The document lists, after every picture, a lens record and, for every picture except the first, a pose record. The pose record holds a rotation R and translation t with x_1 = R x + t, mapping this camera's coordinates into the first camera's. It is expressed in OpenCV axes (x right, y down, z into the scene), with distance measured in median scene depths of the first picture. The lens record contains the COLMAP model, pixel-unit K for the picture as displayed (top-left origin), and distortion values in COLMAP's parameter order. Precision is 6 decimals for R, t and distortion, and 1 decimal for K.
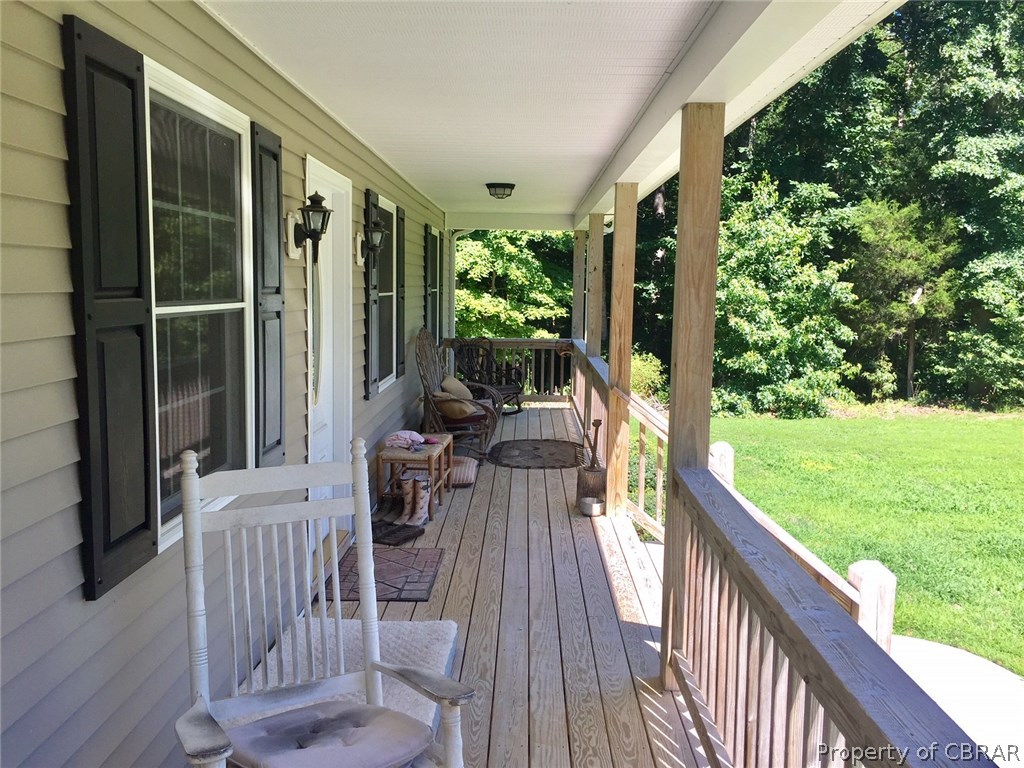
lens RADIAL K [[879.4, 0, 512.0], [0, 879.4, 384.0], [0, 0, 1]] dist [-0.000860, -0.001233]
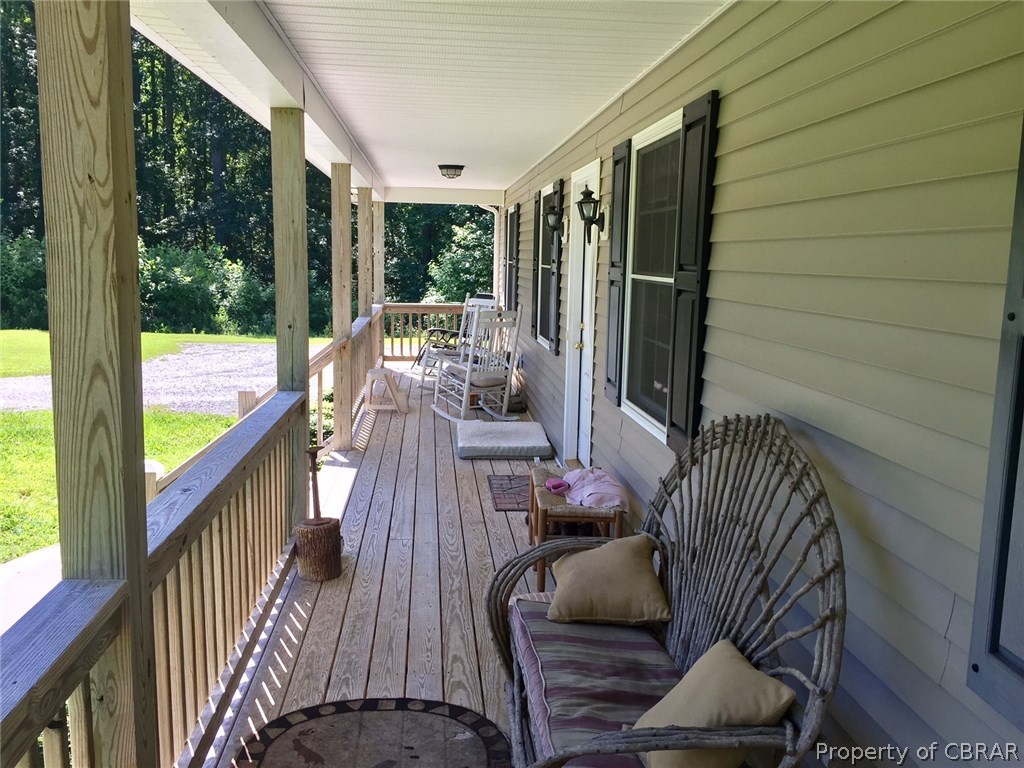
lens RADIAL K [[879.4, 0, 512.0], [0, 879.4, 384.0], [0, 0, 1]] dist [-0.000860, -0.001233]
pose [[-0.993194, -0.022230, -0.114329, 0.027488], [-0.050819, 0.965958, 0.253658, -0.229637], [0.104798, 0.257742, -0.960514, 2.021960]]
